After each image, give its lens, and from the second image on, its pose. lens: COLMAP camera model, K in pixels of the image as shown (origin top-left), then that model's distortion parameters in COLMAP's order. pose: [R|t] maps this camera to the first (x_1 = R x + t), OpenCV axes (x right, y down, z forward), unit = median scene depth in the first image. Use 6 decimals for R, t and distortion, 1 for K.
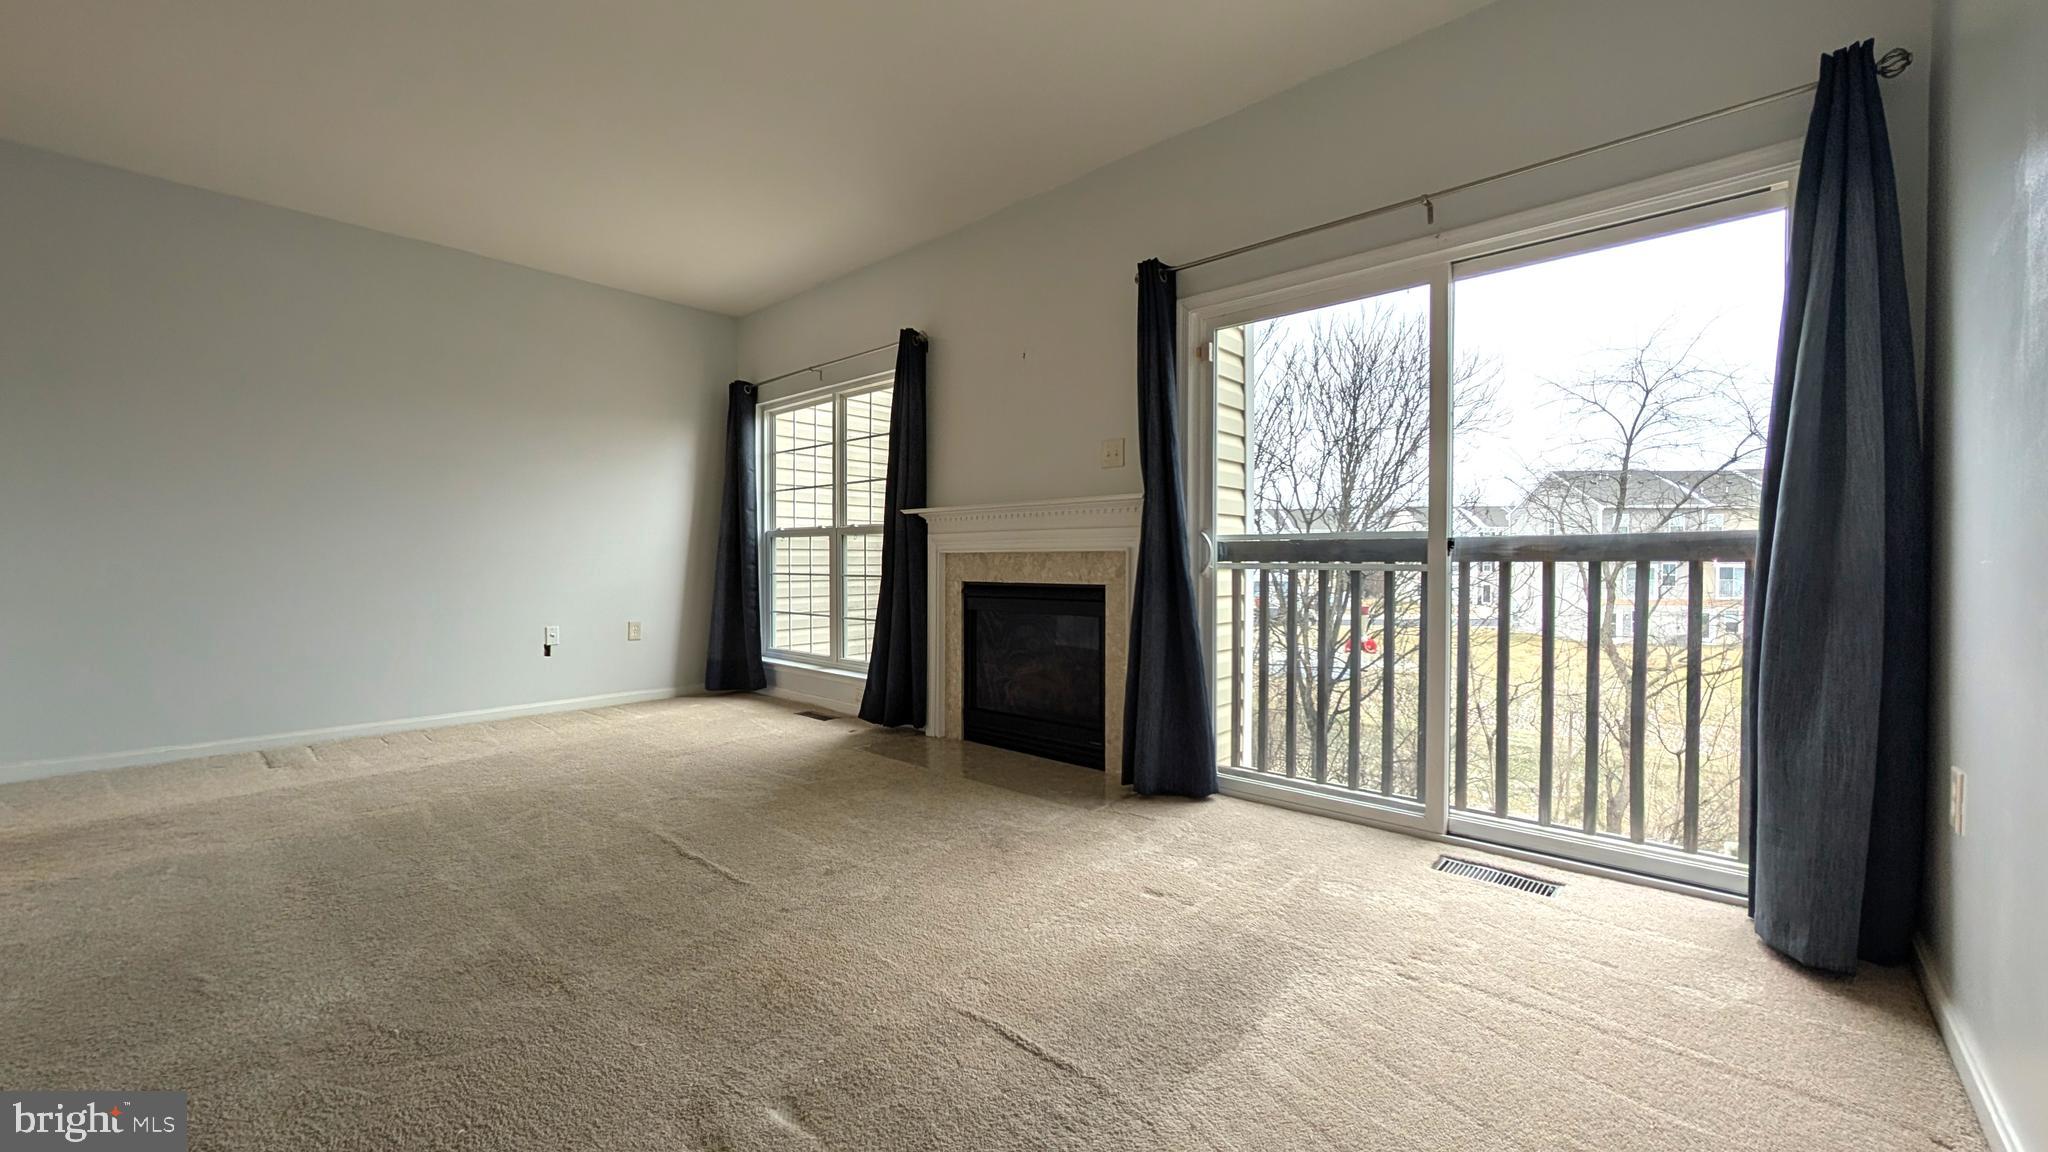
lens RADIAL K [[779.5, 0, 1026.8], [0, 779.5, 569.7], [0, 0, 1]] dist [0.000152, -0.000074]
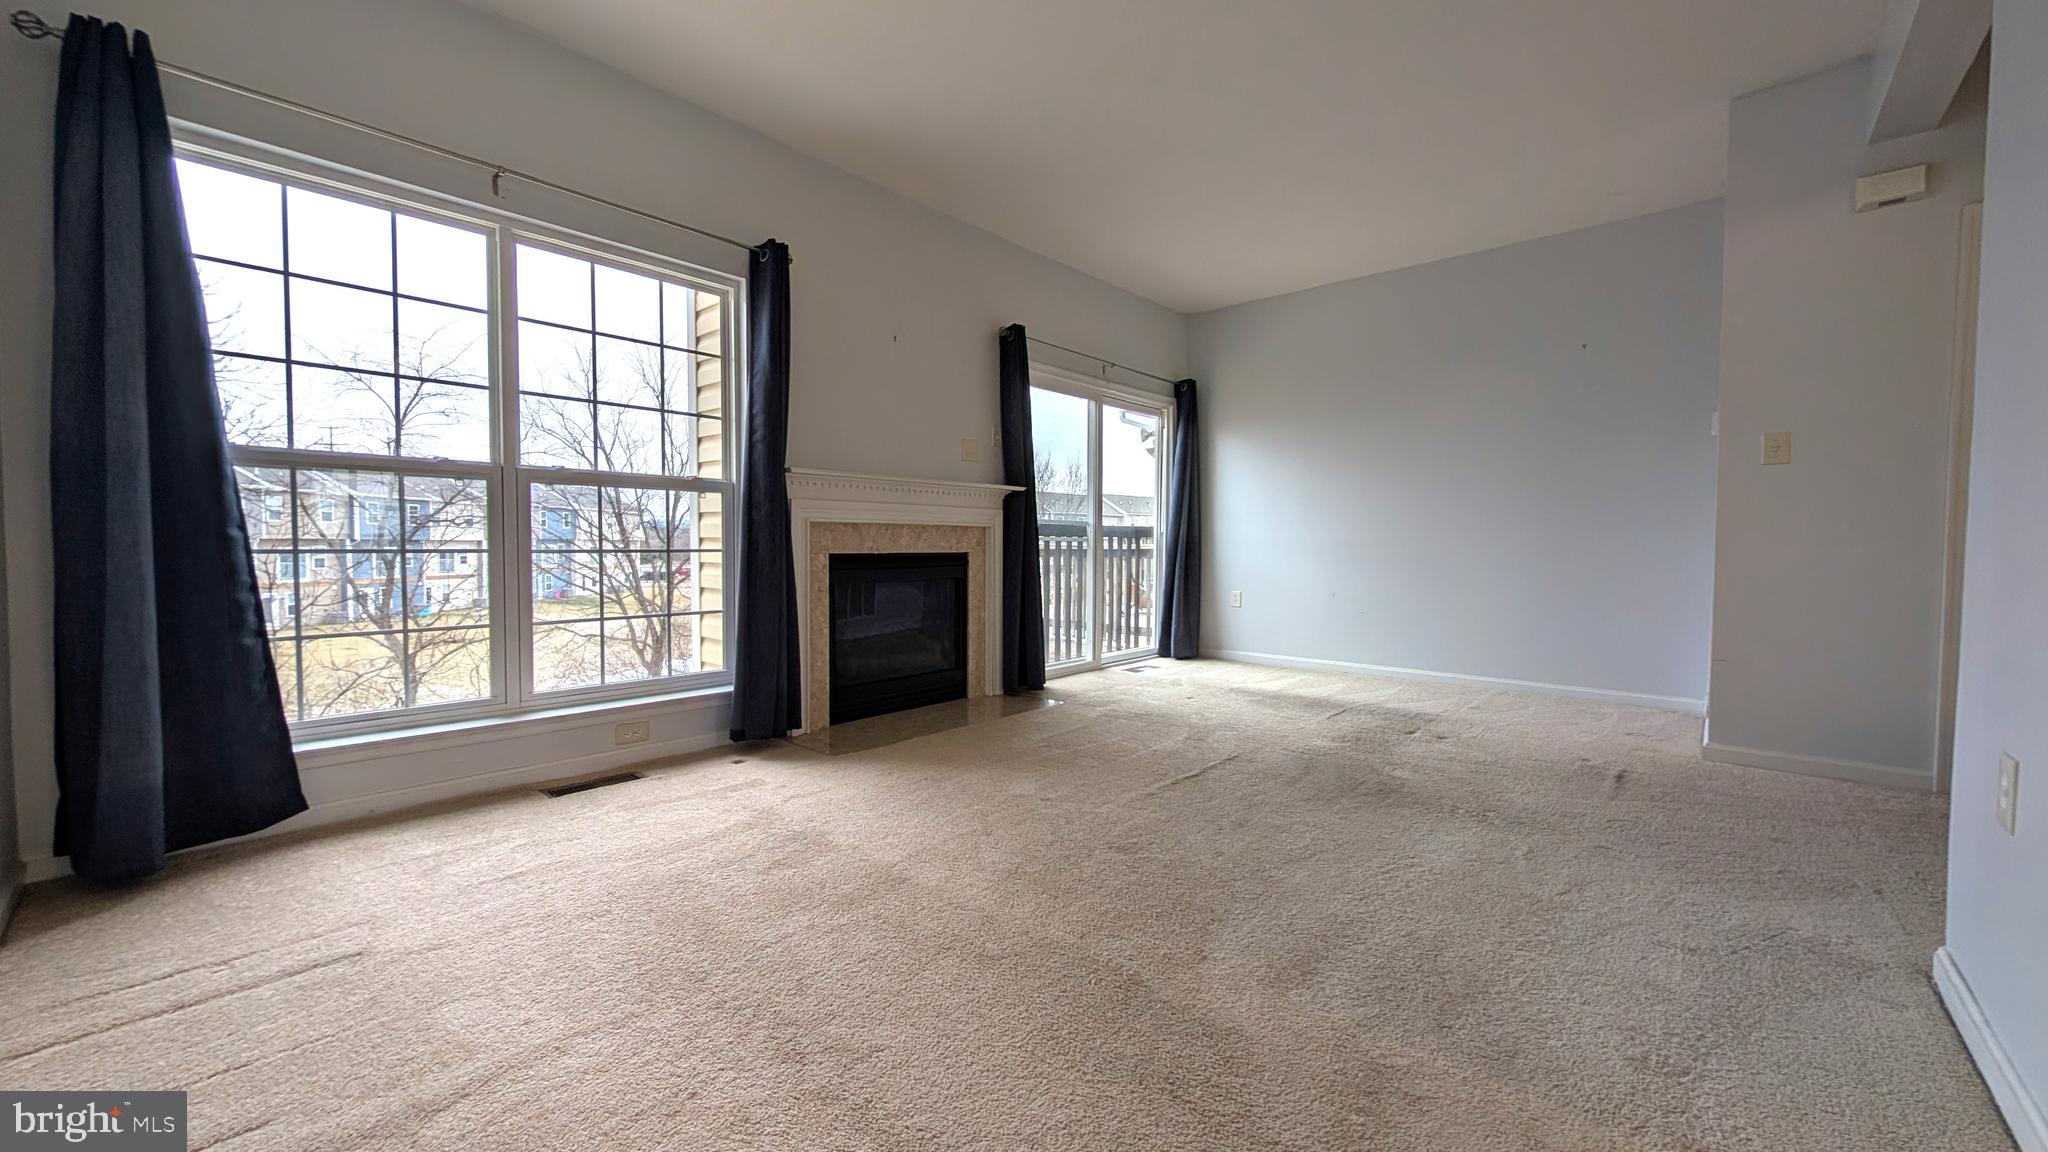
lens RADIAL K [[746.0, 0, 1024.0], [0, 746.0, 576.0], [0, 0, 1]] dist [-0.029382, -0.000076]
pose [[0.008465, -0.039825, 0.999171, -1.006762], [0.006901, 0.999185, 0.039767, 0.009088], [-0.999940, 0.006559, 0.008733, 0.803983]]
